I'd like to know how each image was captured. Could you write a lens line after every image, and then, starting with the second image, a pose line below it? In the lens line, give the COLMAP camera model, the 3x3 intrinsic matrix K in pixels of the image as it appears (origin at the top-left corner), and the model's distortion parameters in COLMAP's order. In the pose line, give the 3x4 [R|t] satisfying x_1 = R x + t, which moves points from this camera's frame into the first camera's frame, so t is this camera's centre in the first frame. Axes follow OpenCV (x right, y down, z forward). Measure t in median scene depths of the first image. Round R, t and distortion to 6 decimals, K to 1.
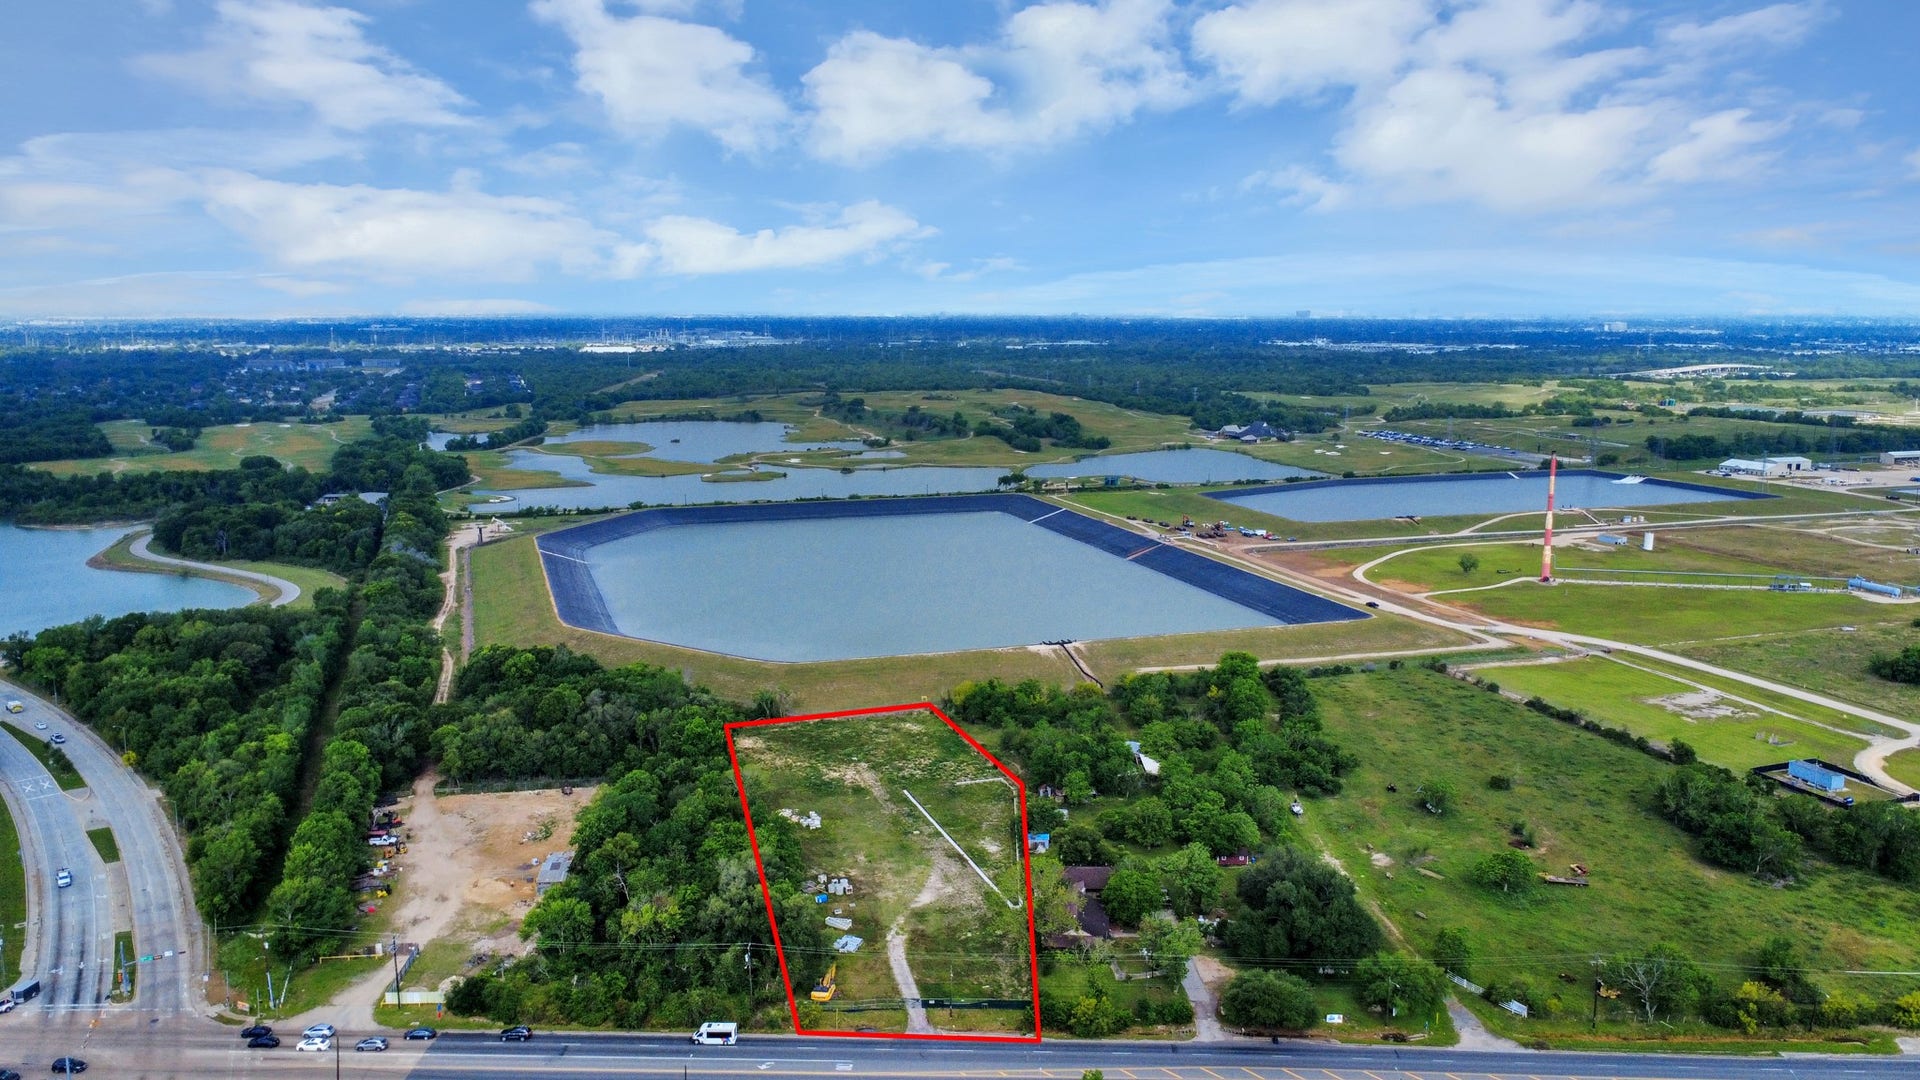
lens RADIAL K [[1435.6, 0, 959.6], [0, 1435.6, 530.2], [0, 0, 1]] dist [0.003788, 0.001421]
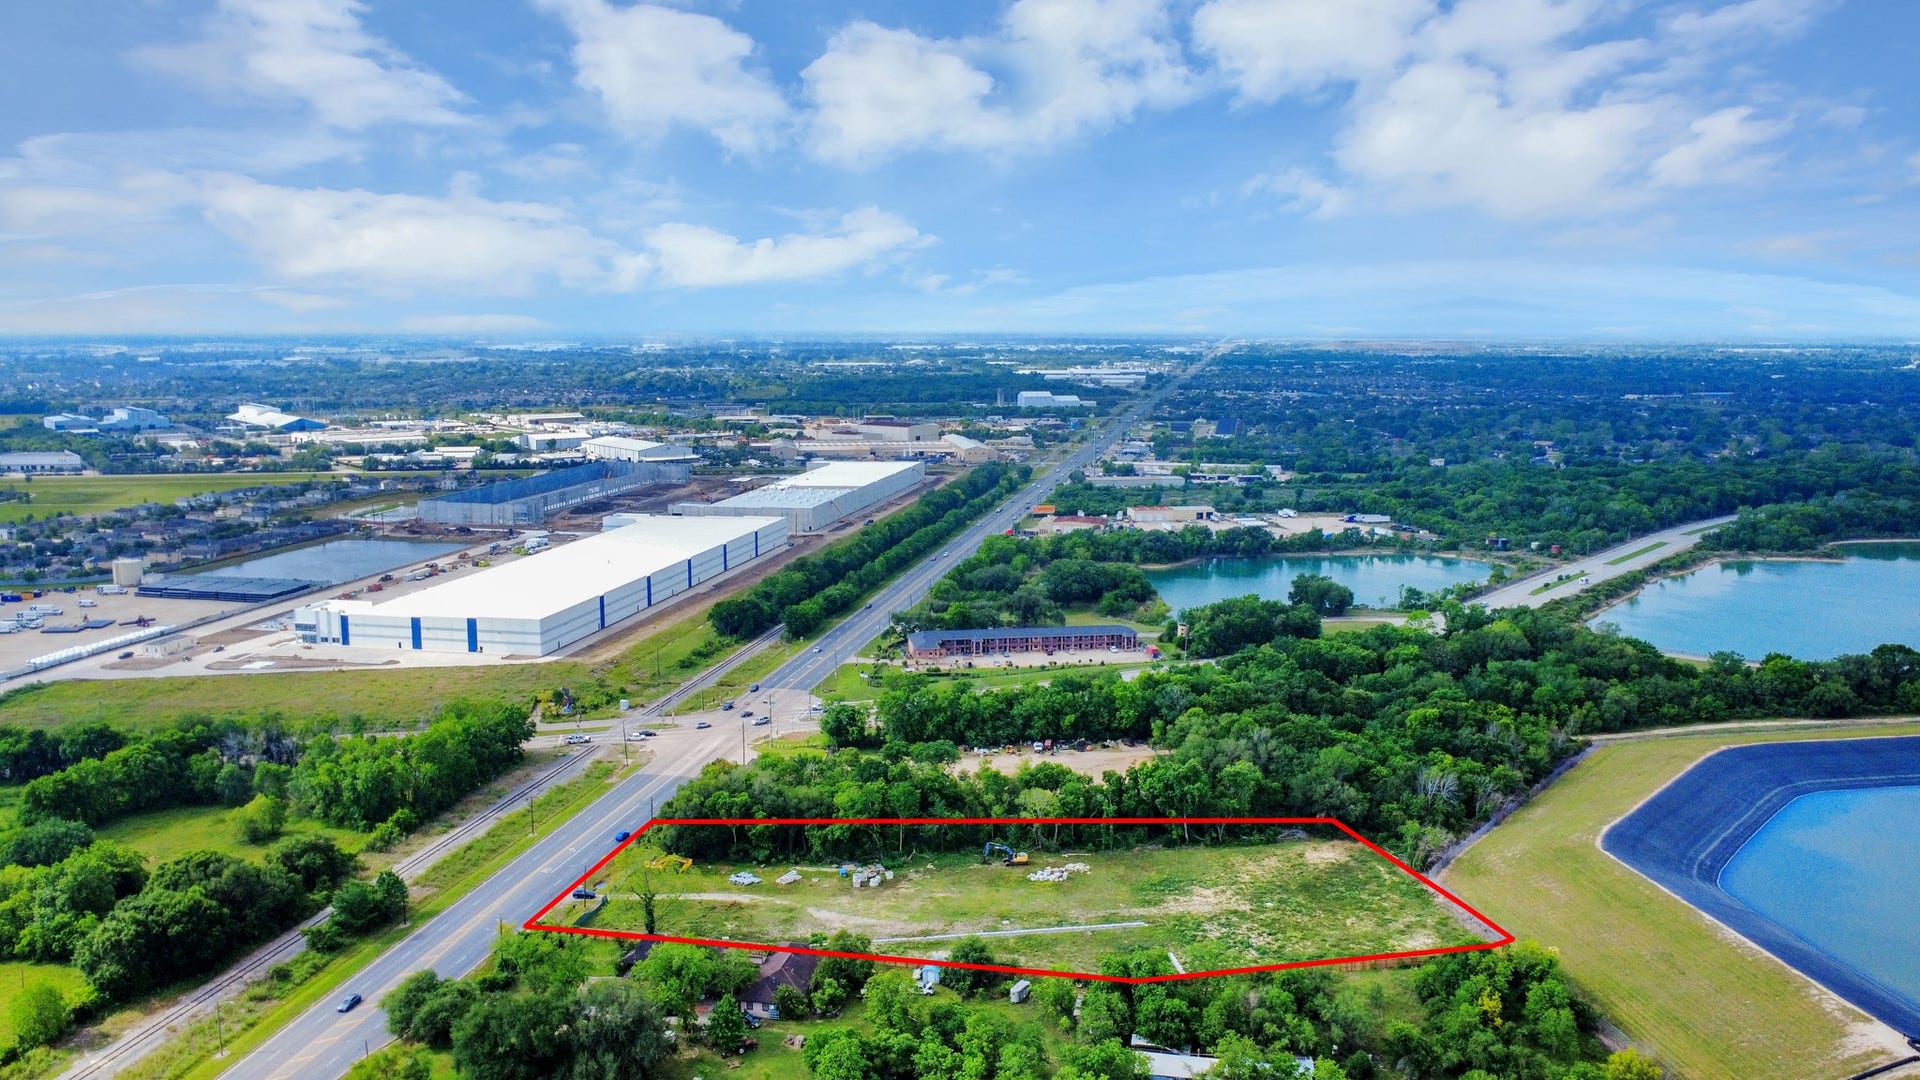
lens RADIAL K [[1435.6, 0, 959.6], [0, 1435.6, 530.2], [0, 0, 1]] dist [0.003788, 0.001421]
pose [[-0.170752, 0.140043, -0.975311, 0.628973], [-0.158791, 0.972998, 0.167511, -0.130753], [0.972435, 0.183473, -0.143904, 0.829429]]
